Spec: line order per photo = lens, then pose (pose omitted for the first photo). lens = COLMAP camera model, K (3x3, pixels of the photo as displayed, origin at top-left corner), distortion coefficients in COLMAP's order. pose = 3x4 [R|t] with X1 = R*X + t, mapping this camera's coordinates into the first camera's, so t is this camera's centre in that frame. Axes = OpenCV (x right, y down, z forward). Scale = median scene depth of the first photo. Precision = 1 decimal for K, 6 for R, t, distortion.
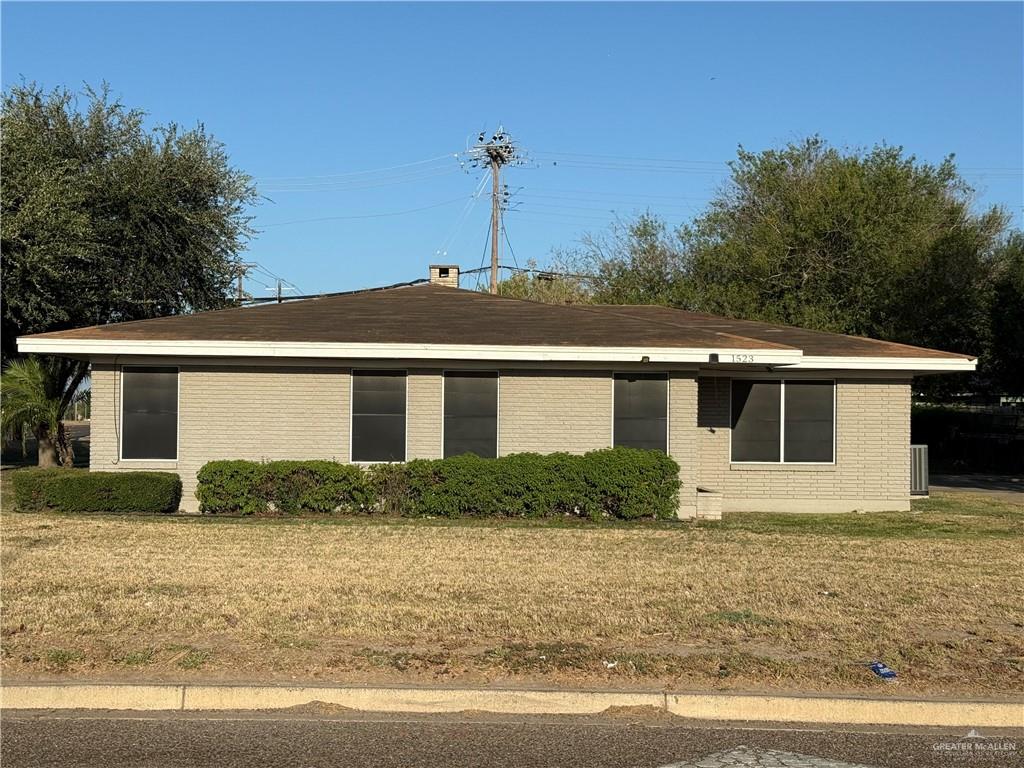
lens RADIAL K [[1493.4, 0, 512.0], [0, 1493.4, 384.0], [0, 0, 1]] dist [0.141900, 0.001745]
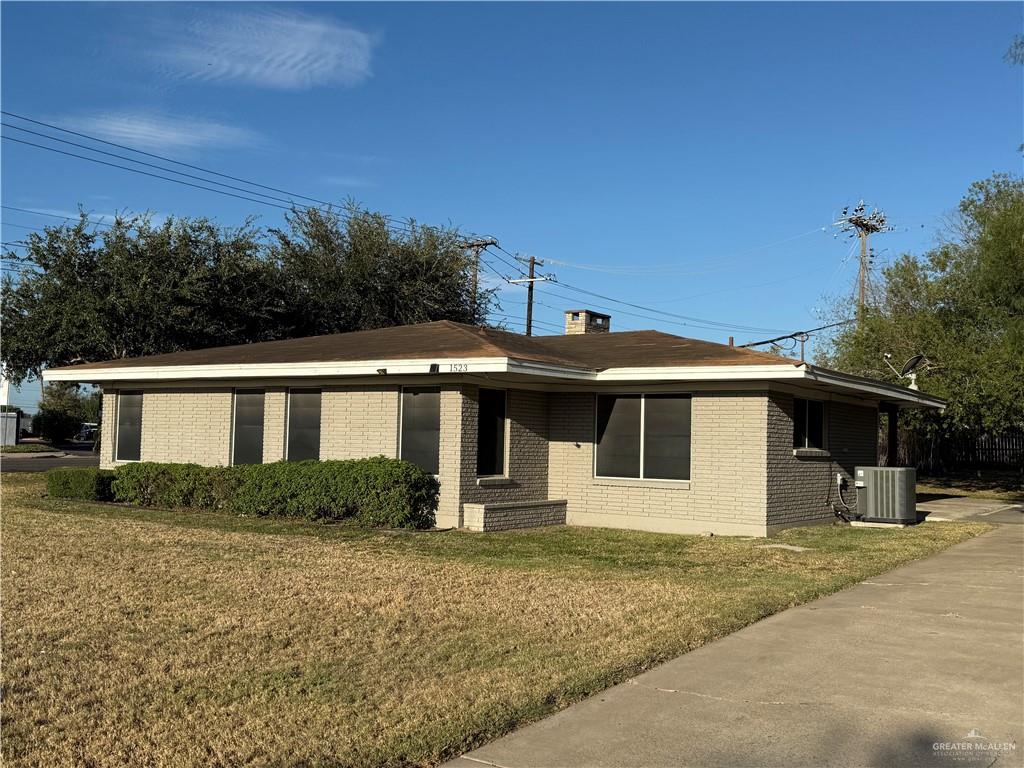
lens RADIAL K [[1000.7, 0, 512.0], [0, 1000.7, 384.0], [0, 0, 1]] dist [-0.005725, 0.000401]
pose [[0.791550, -0.025955, -0.610553, 0.512465], [-0.002914, 0.998926, -0.046243, 0.021141], [0.611098, 0.038383, 0.790624, 0.434769]]
